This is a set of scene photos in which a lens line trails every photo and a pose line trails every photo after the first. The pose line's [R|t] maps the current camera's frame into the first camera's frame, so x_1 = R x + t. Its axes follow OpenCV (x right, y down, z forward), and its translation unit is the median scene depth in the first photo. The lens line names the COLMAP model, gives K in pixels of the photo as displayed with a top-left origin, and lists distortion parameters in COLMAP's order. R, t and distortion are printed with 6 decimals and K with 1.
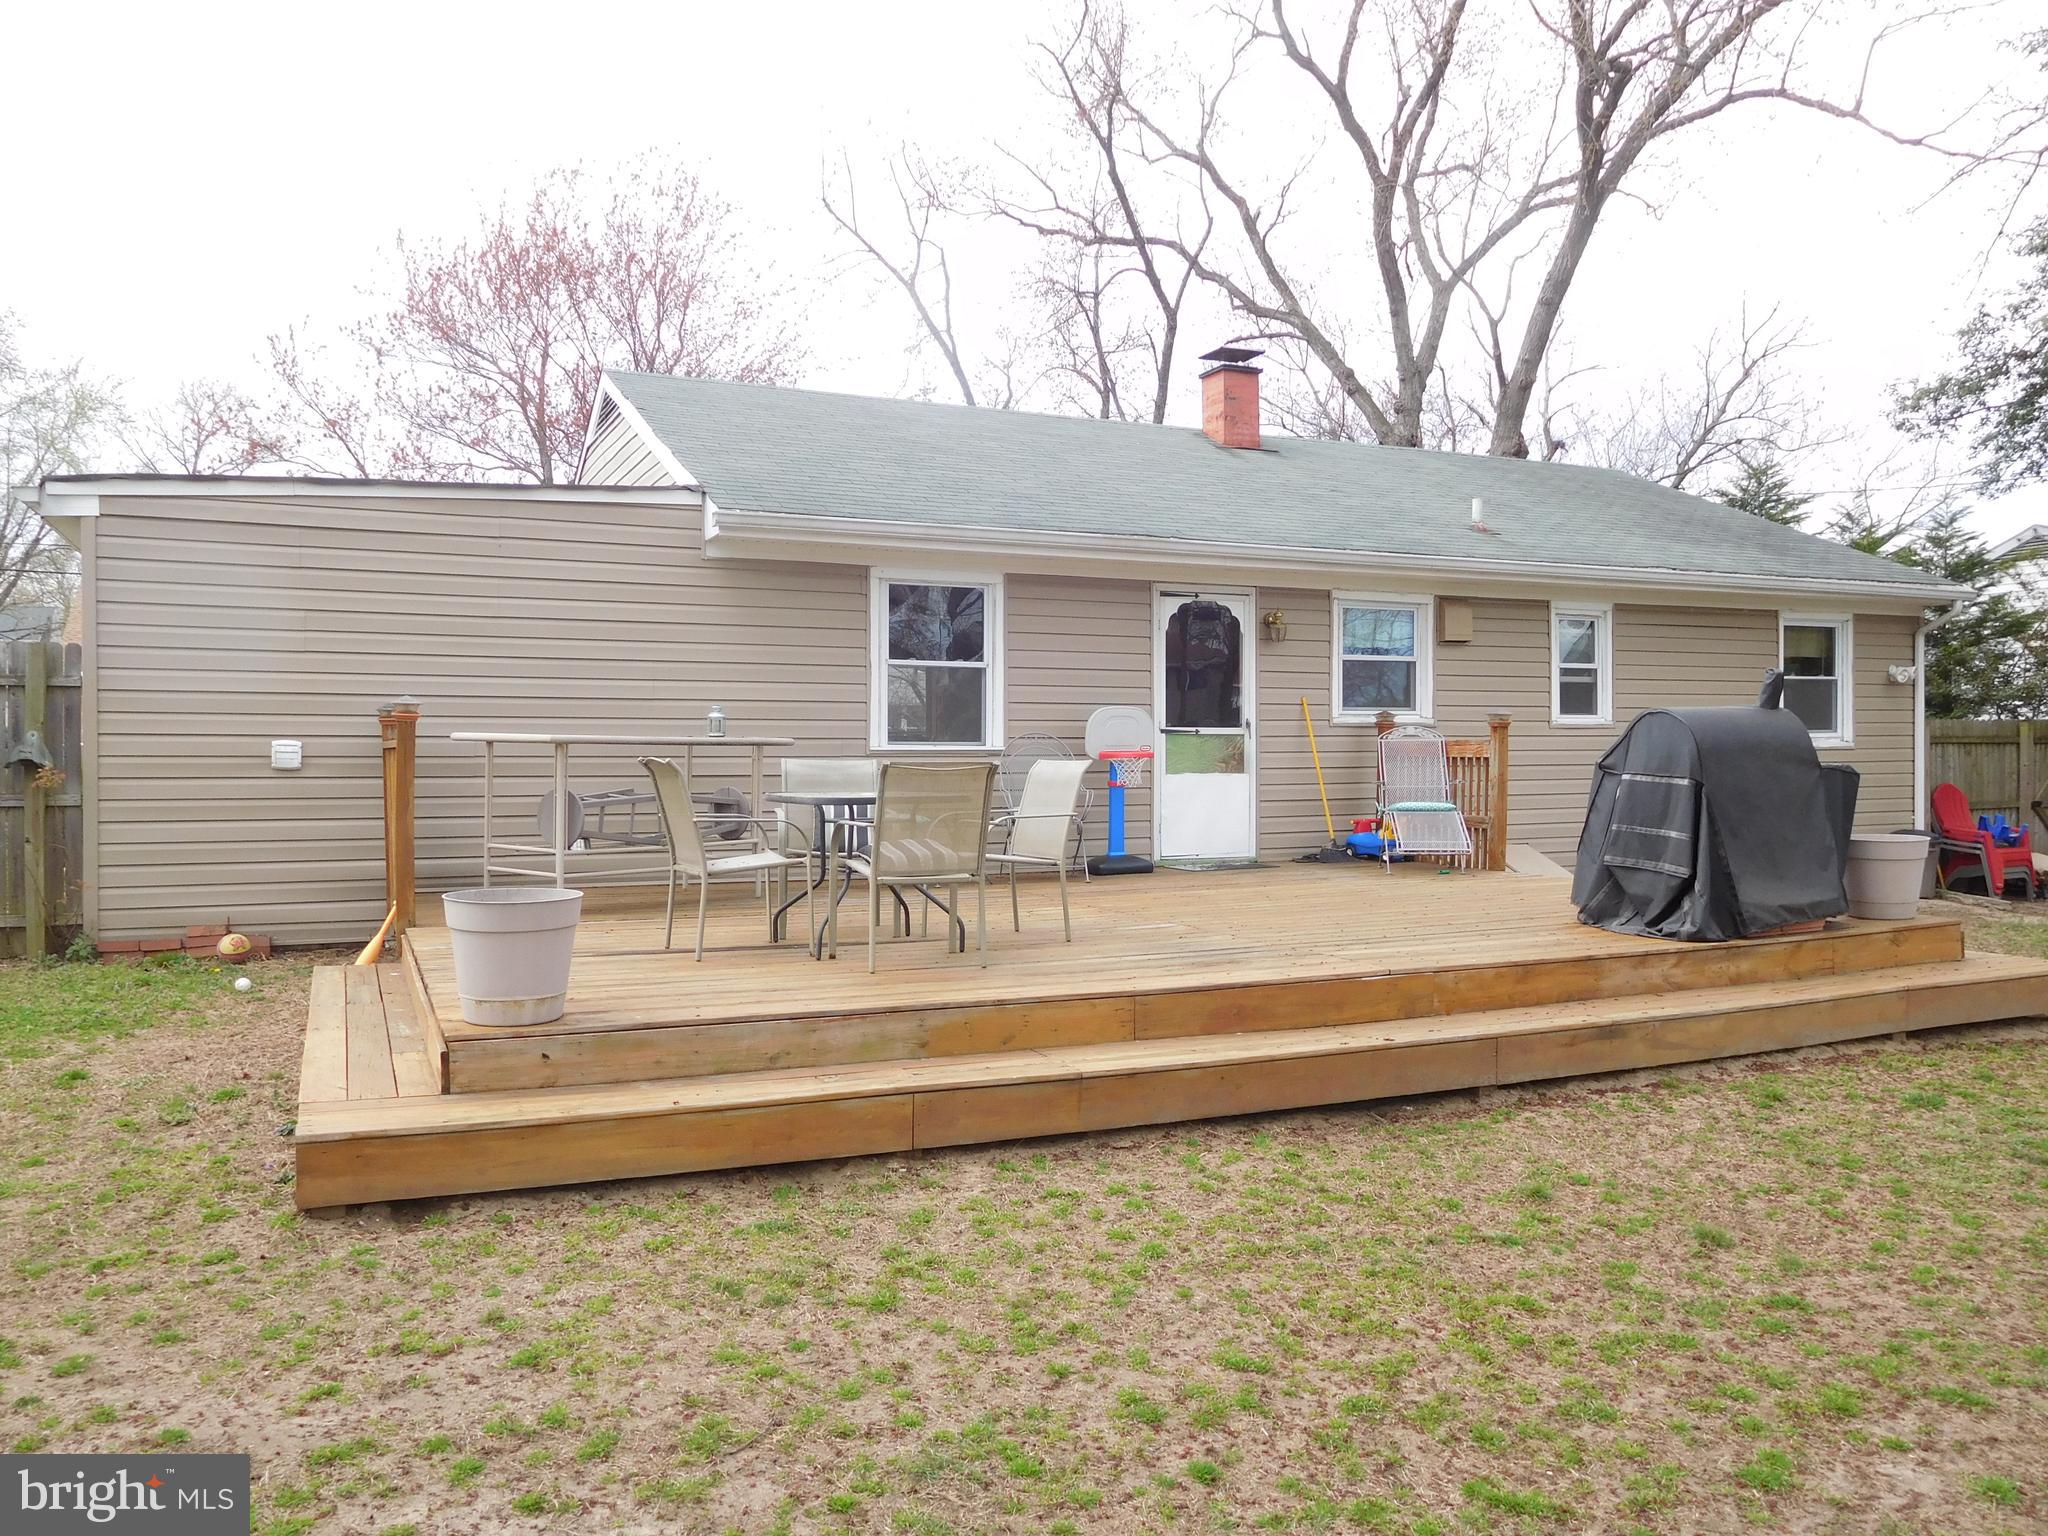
lens RADIAL K [[1552.1, 0, 1017.2], [0, 1552.1, 768.8], [0, 0, 1]] dist [-0.006862, 0.006506]
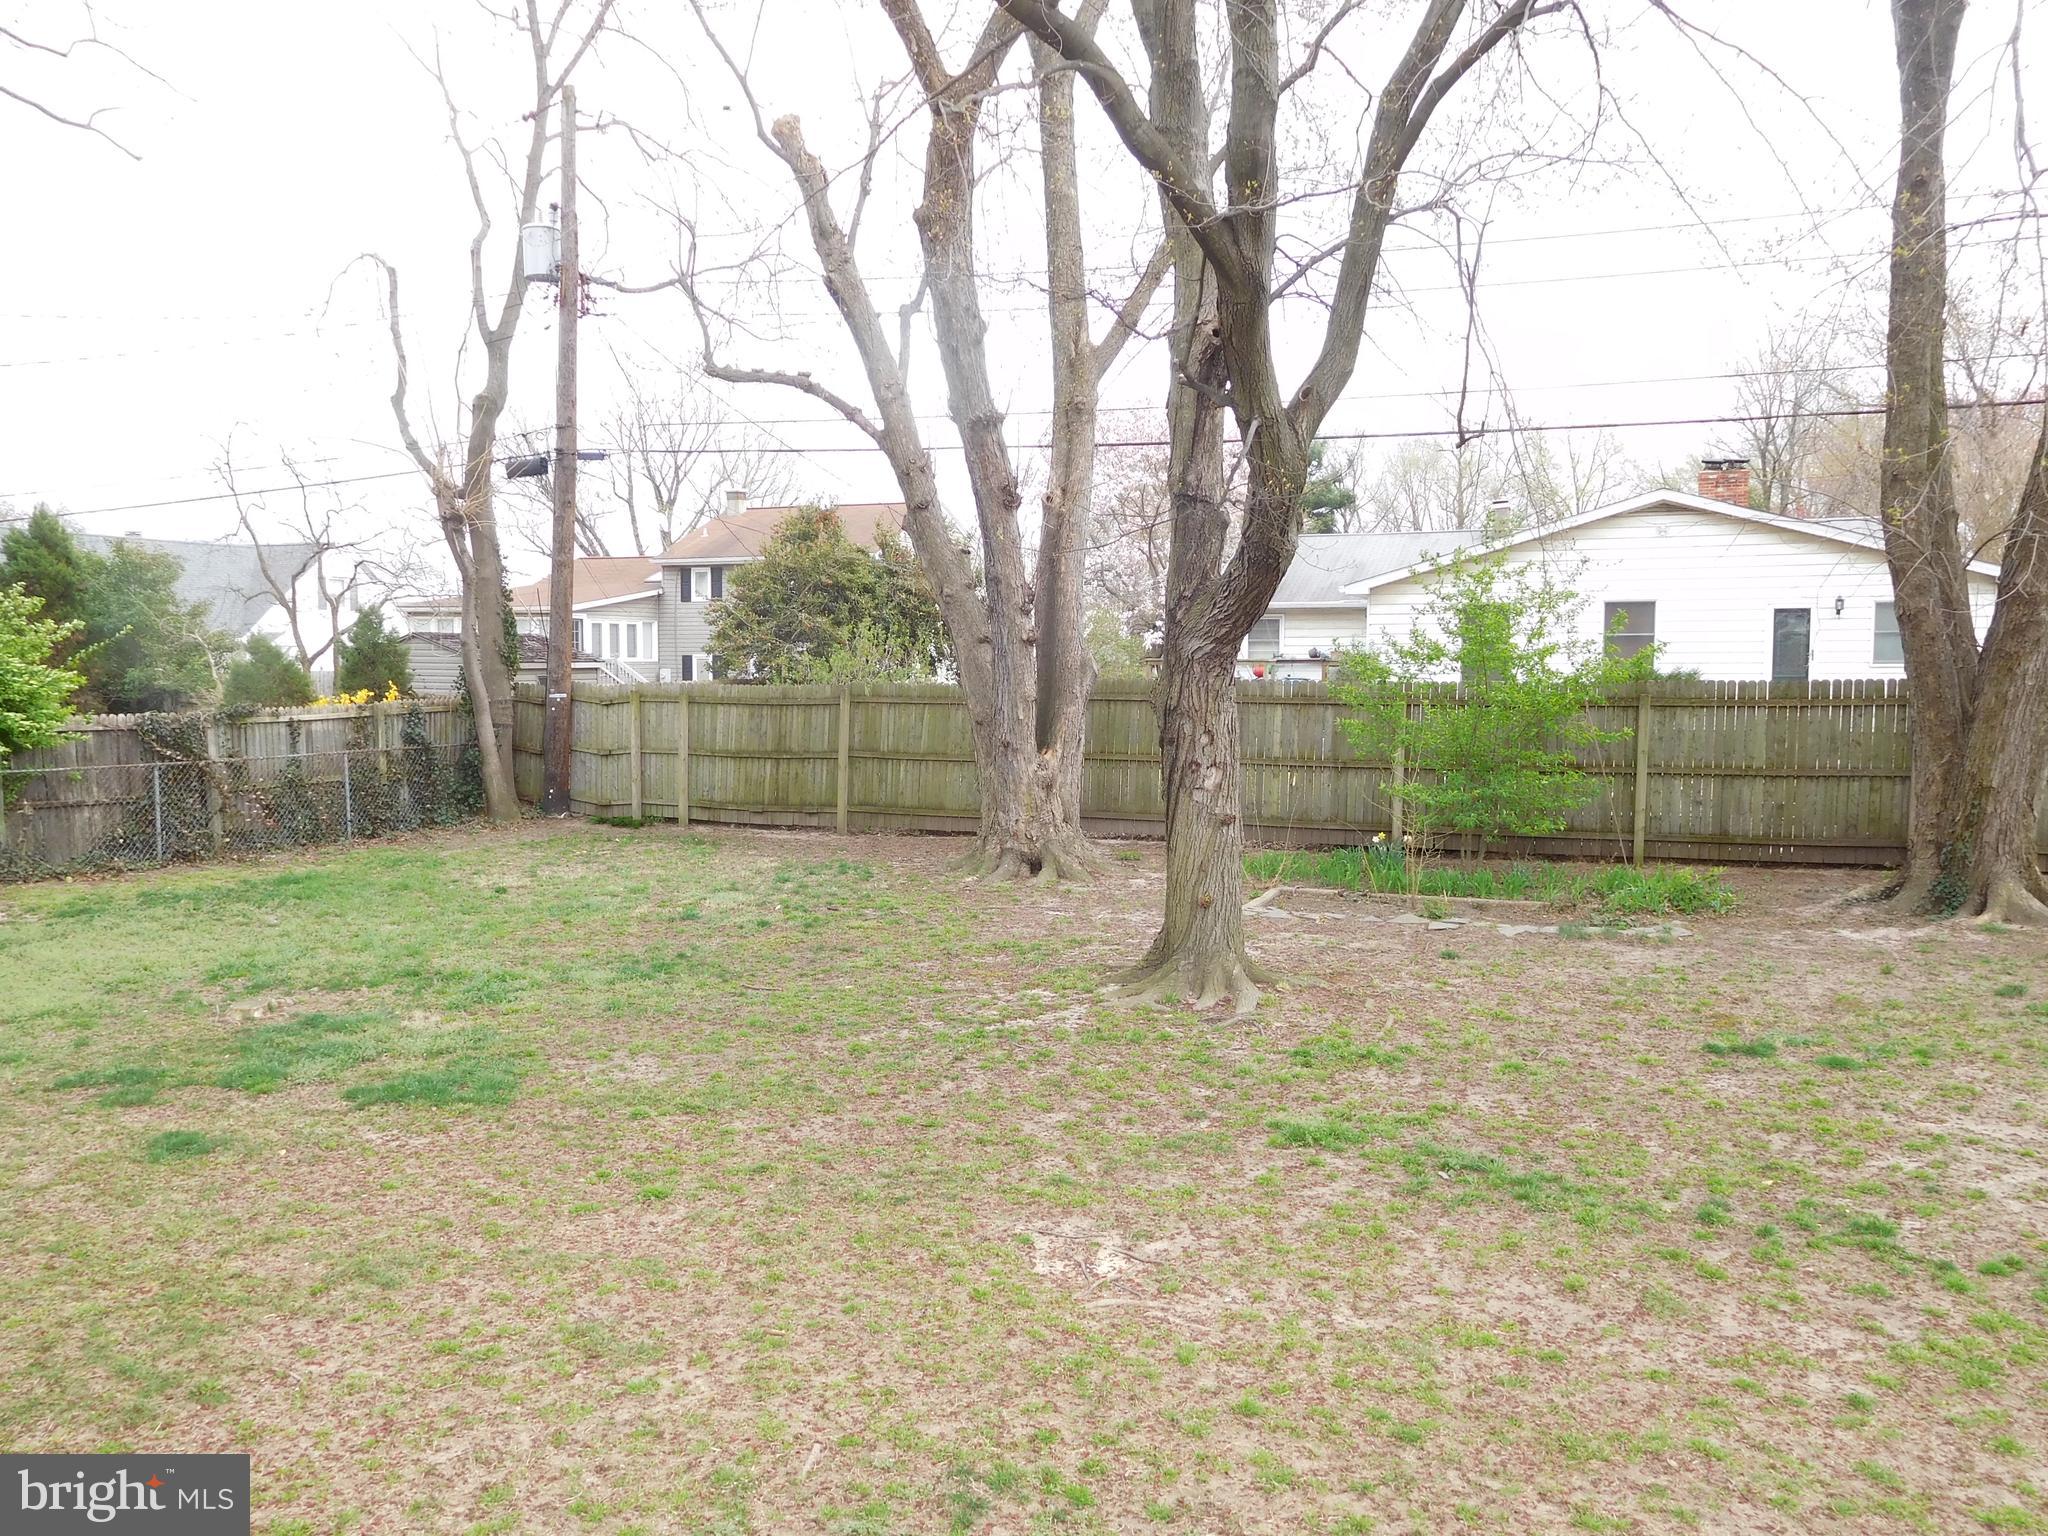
lens RADIAL K [[1552.1, 0, 1017.2], [0, 1552.1, 768.8], [0, 0, 1]] dist [-0.006862, 0.006506]
pose [[-0.684995, -0.045493, 0.727126, 0.216556], [0.015900, 0.996877, 0.077349, -0.152632], [-0.728374, 0.064545, -0.682133, 1.810588]]
